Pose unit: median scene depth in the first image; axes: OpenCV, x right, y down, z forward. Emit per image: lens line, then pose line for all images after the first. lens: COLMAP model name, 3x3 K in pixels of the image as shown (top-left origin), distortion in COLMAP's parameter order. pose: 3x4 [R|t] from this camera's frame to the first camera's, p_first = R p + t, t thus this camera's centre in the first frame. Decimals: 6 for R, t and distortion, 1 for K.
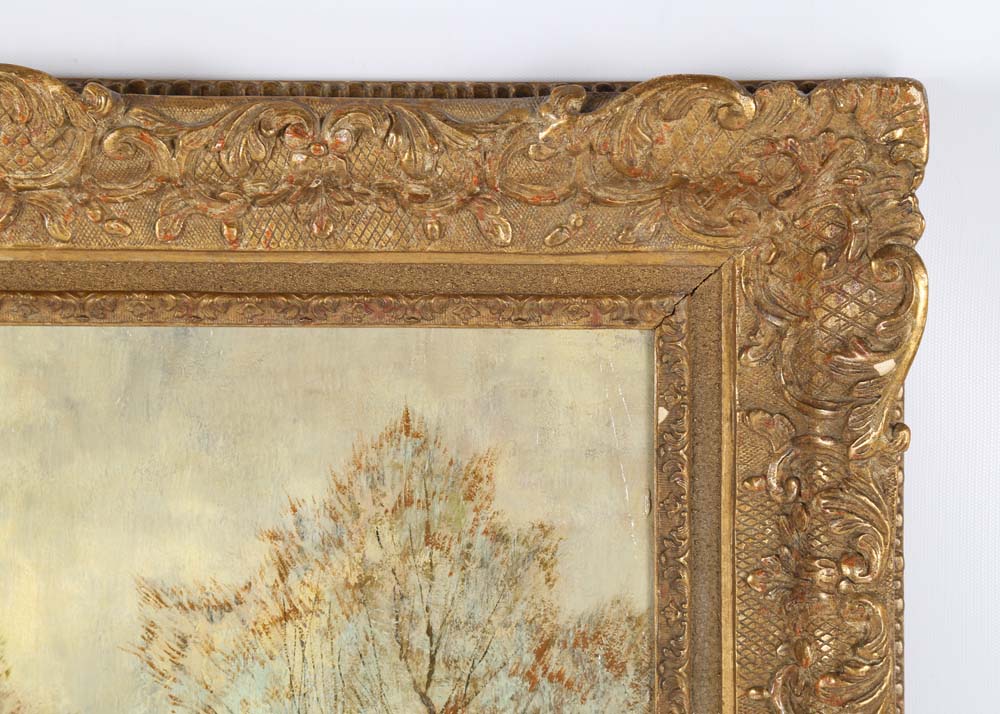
lens RADIAL K [[2759.6, 0, 491.6], [0, 2759.6, 360.7], [0, 0, 1]] dist [0.435387, 0.284986]
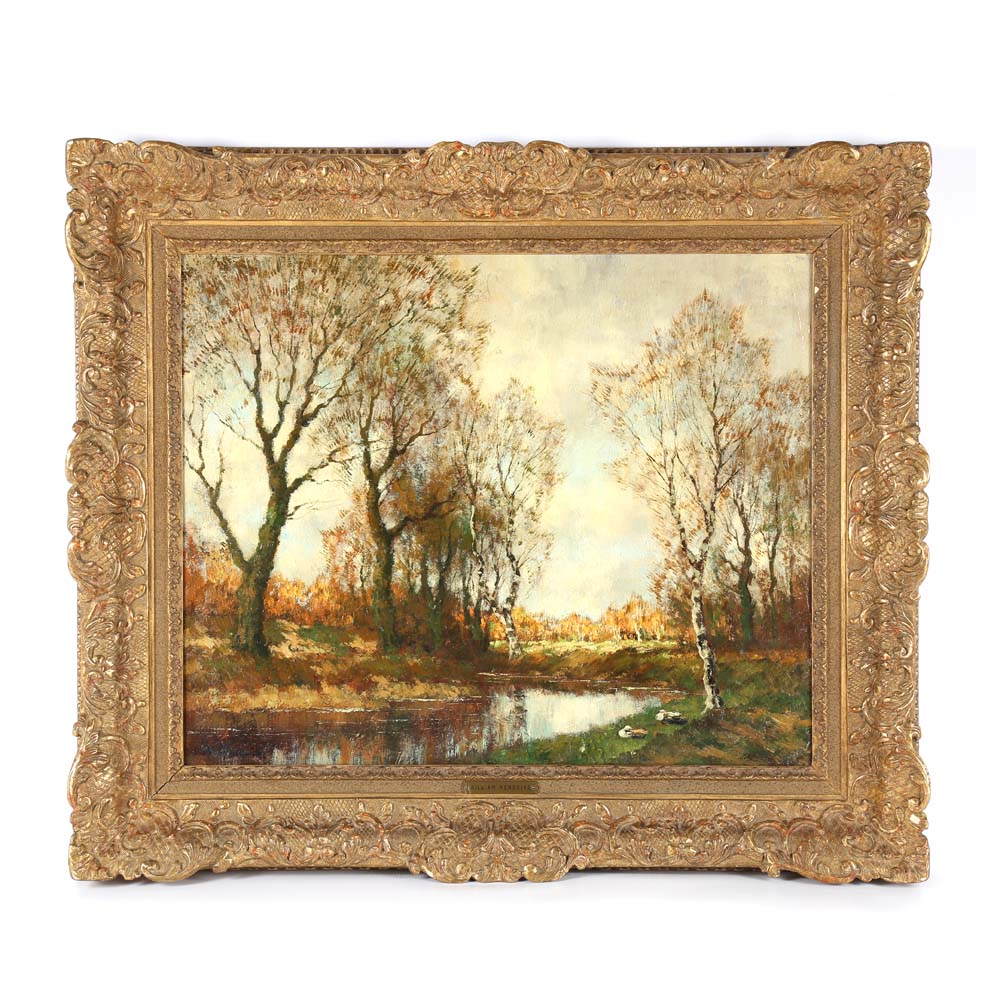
lens RADIAL K [[2624.6, 0, 482.6], [0, 2624.6, 506.8], [0, 0, 1]] dist [0.278038, -0.025882]
pose [[0.999965, -0.003020, -0.007757, -0.202952], [0.003066, 0.999978, 0.005958, 0.188296], [0.007739, -0.005982, 0.999952, -1.229099]]
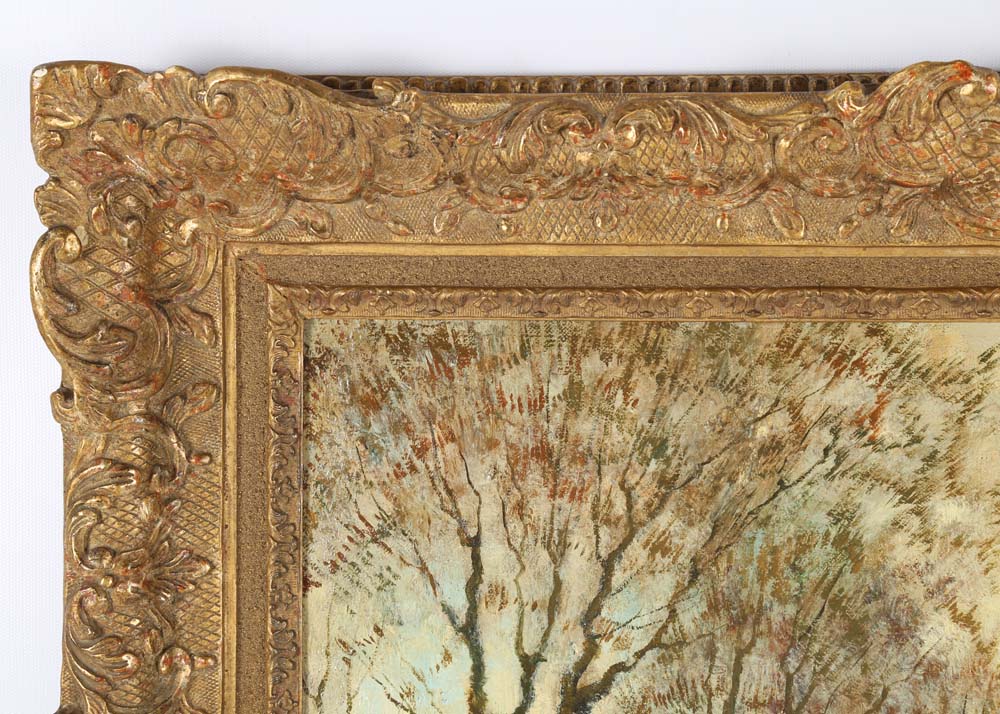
lens RADIAL K [[2772.5, 0, 494.6], [0, 2772.5, 342.7], [0, 0, 1]] dist [0.418982, 0.229375]
pose [[0.994705, 0.004306, -0.102678, -0.298664], [-0.003635, 0.999971, 0.006721, -0.011516], [0.102704, -0.006312, 0.994692, -0.011382]]
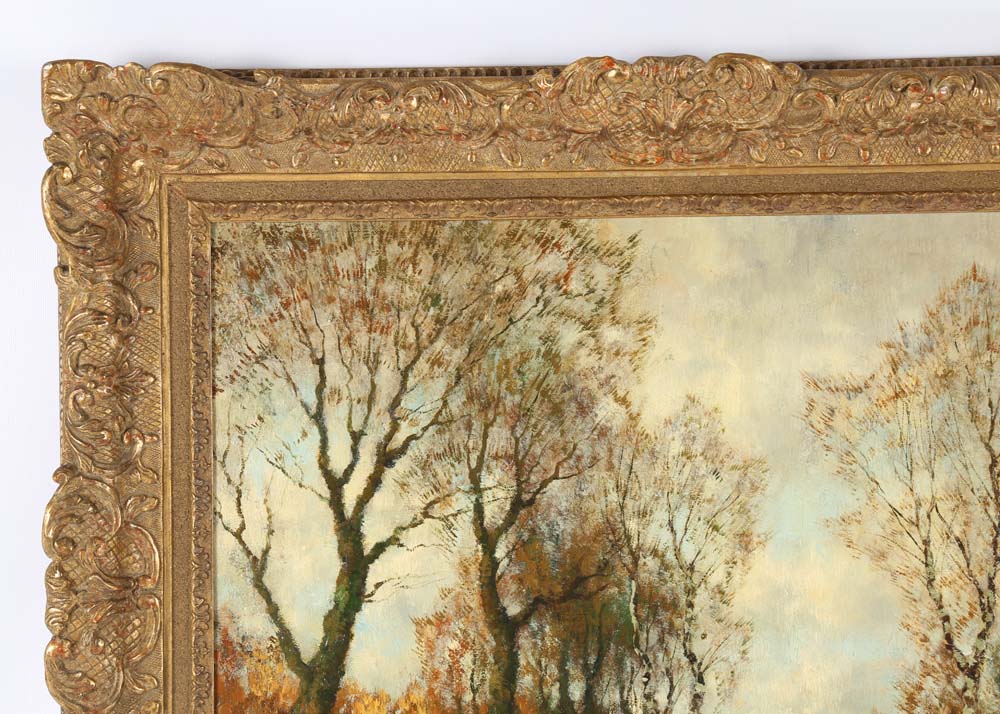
lens RADIAL K [[2911.3, 0, 473.9], [0, 2911.3, 346.2], [0, 0, 1]] dist [0.464368, 0.473995]
pose [[0.998742, -0.012334, -0.048613, -0.237091], [0.011473, 0.999773, -0.017948, 0.092373], [0.048824, 0.017368, 0.998656, -0.705956]]
